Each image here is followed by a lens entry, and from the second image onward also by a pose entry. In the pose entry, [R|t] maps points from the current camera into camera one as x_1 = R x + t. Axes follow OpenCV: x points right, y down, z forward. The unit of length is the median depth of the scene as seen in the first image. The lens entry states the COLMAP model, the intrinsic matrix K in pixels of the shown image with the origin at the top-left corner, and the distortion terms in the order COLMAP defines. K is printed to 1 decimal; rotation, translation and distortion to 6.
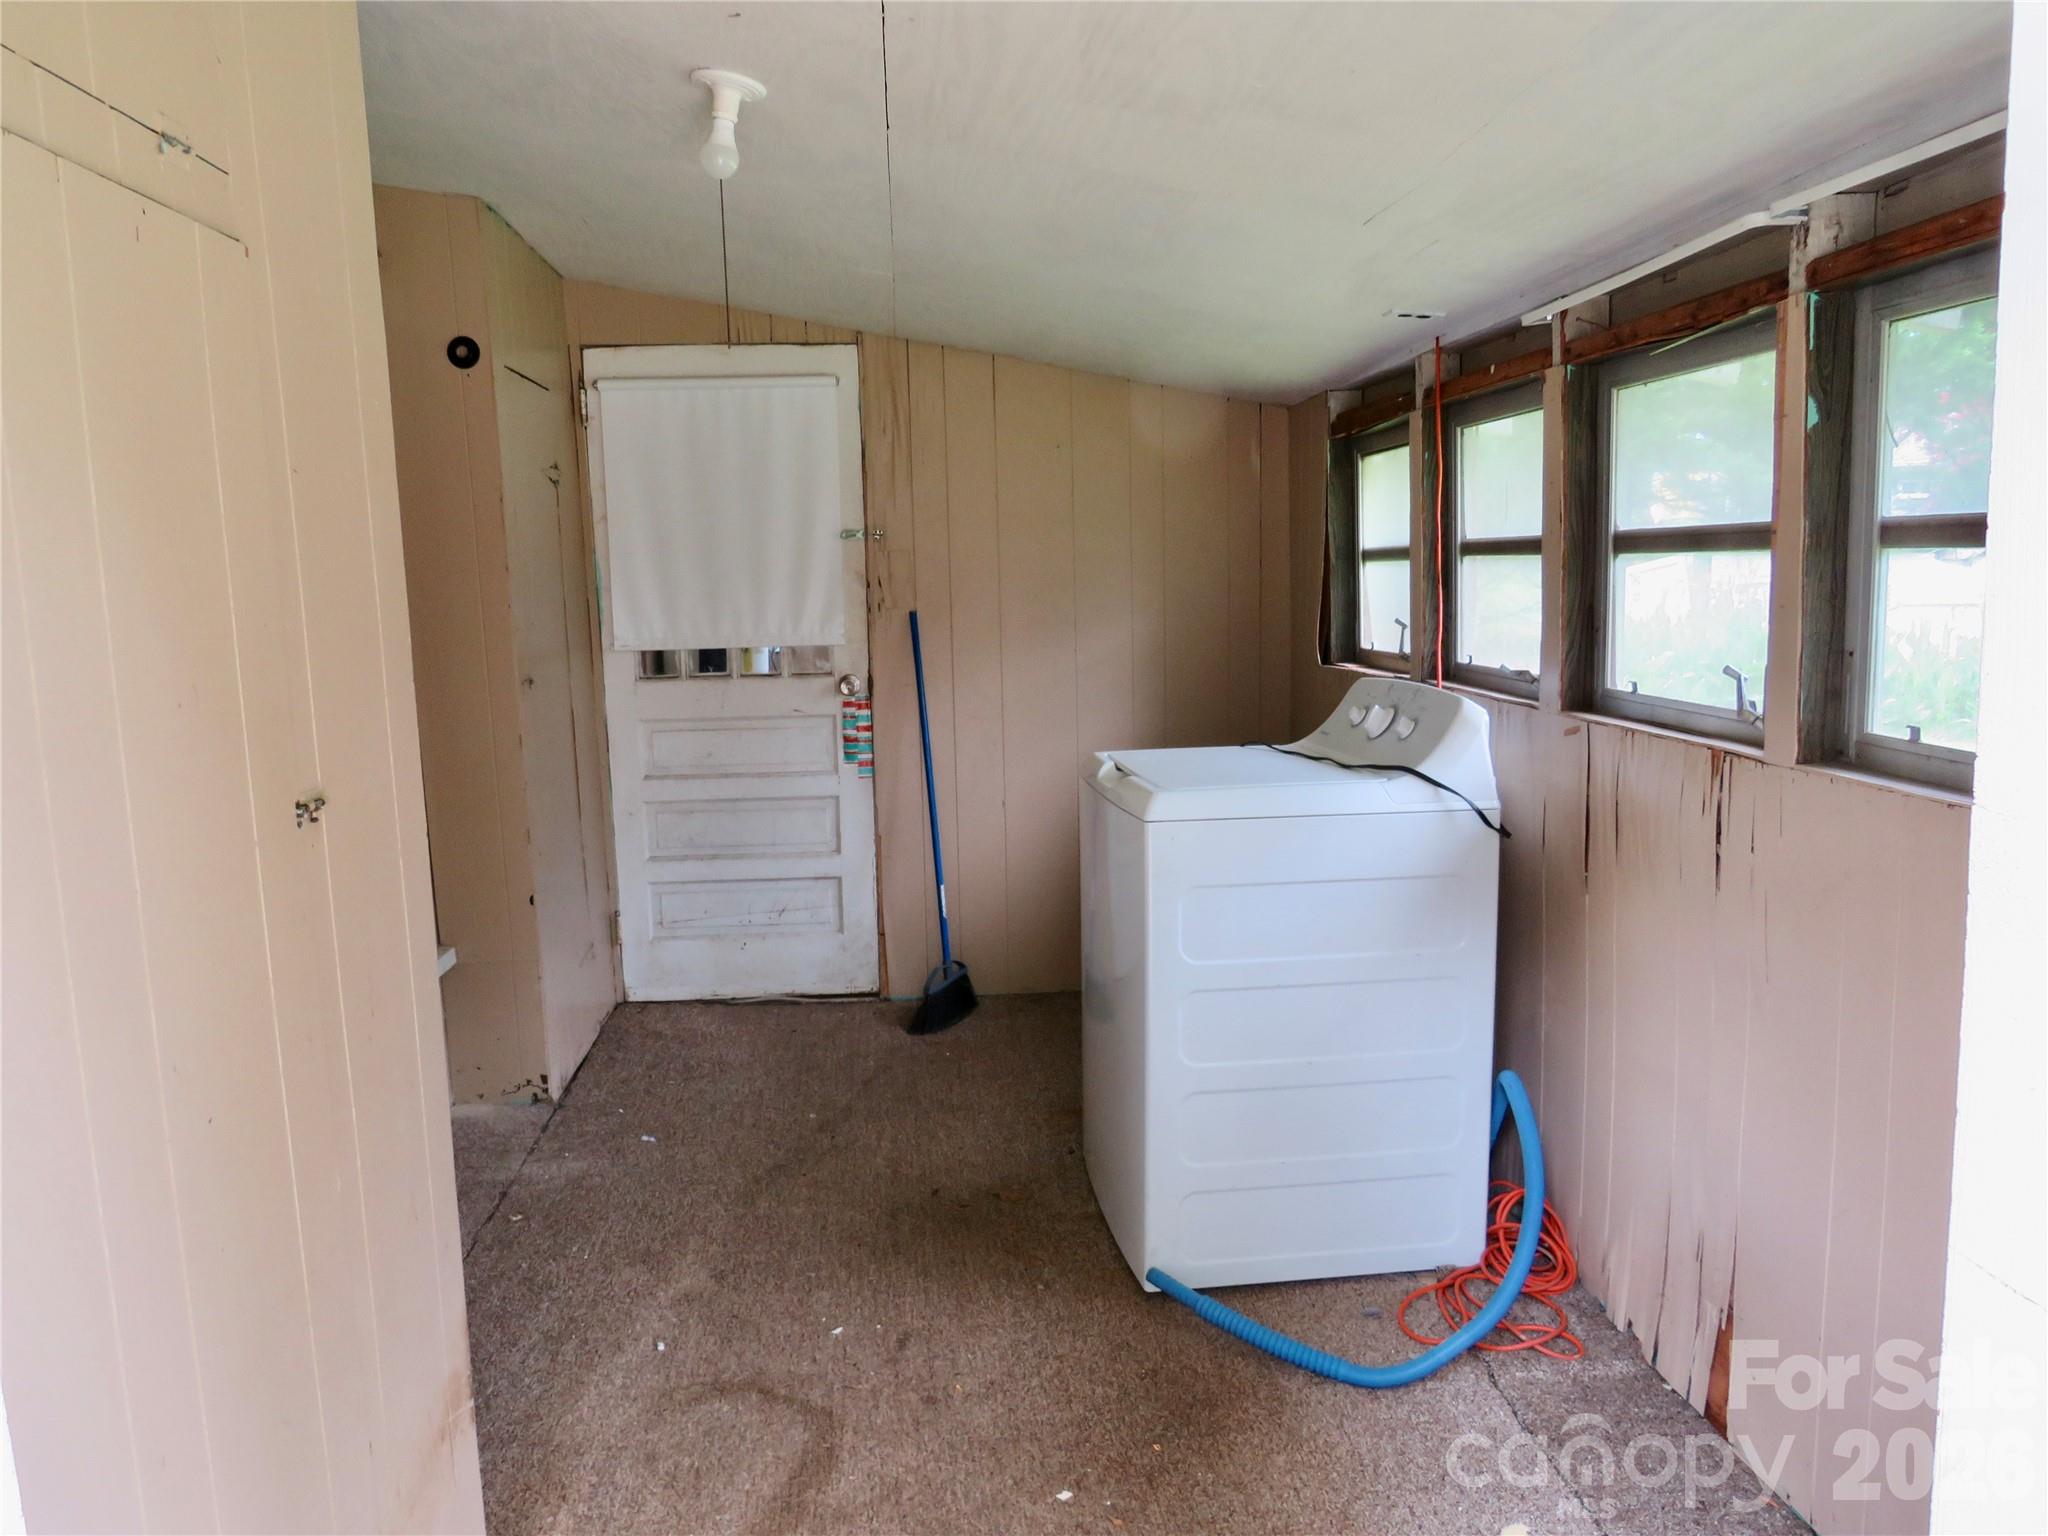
lens RADIAL K [[1469.9, 0, 1007.7], [0, 1469.9, 771.9], [0, 0, 1]] dist [-0.021806, 0.005724]
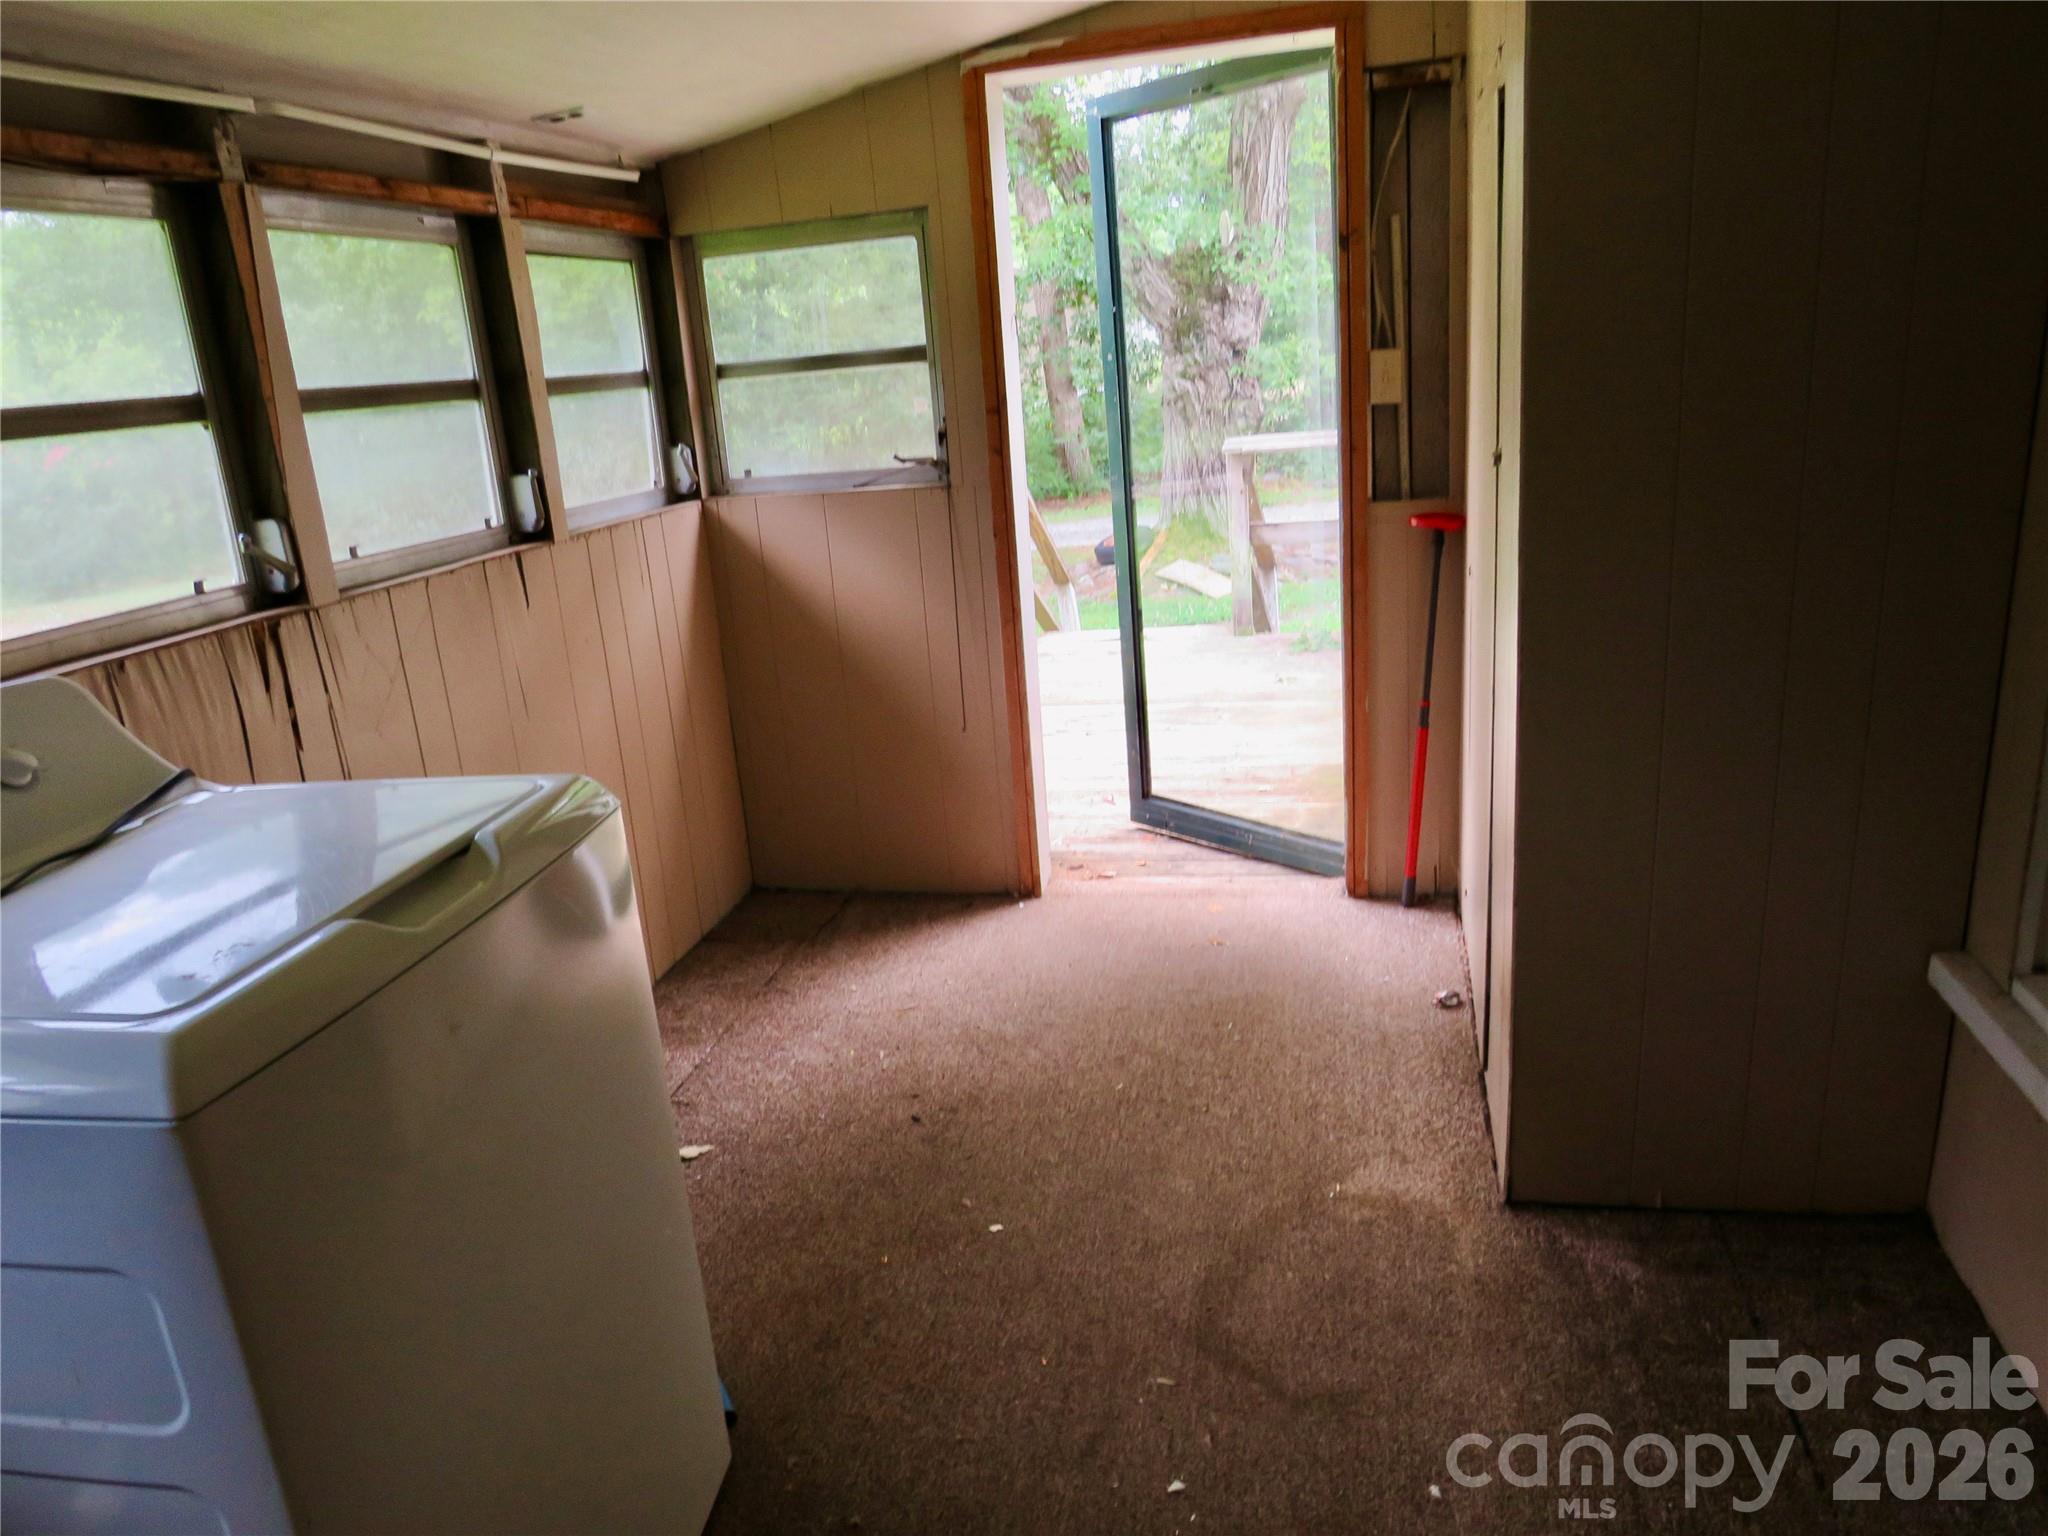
lens RADIAL K [[1469.9, 0, 1007.7], [0, 1469.9, 771.9], [0, 0, 1]] dist [-0.021806, 0.005724]
pose [[-0.948723, 0.017632, 0.315616, -0.321043], [0.149223, 0.905172, 0.397990, -0.249444], [-0.278670, 0.424679, -0.861389, 1.792266]]
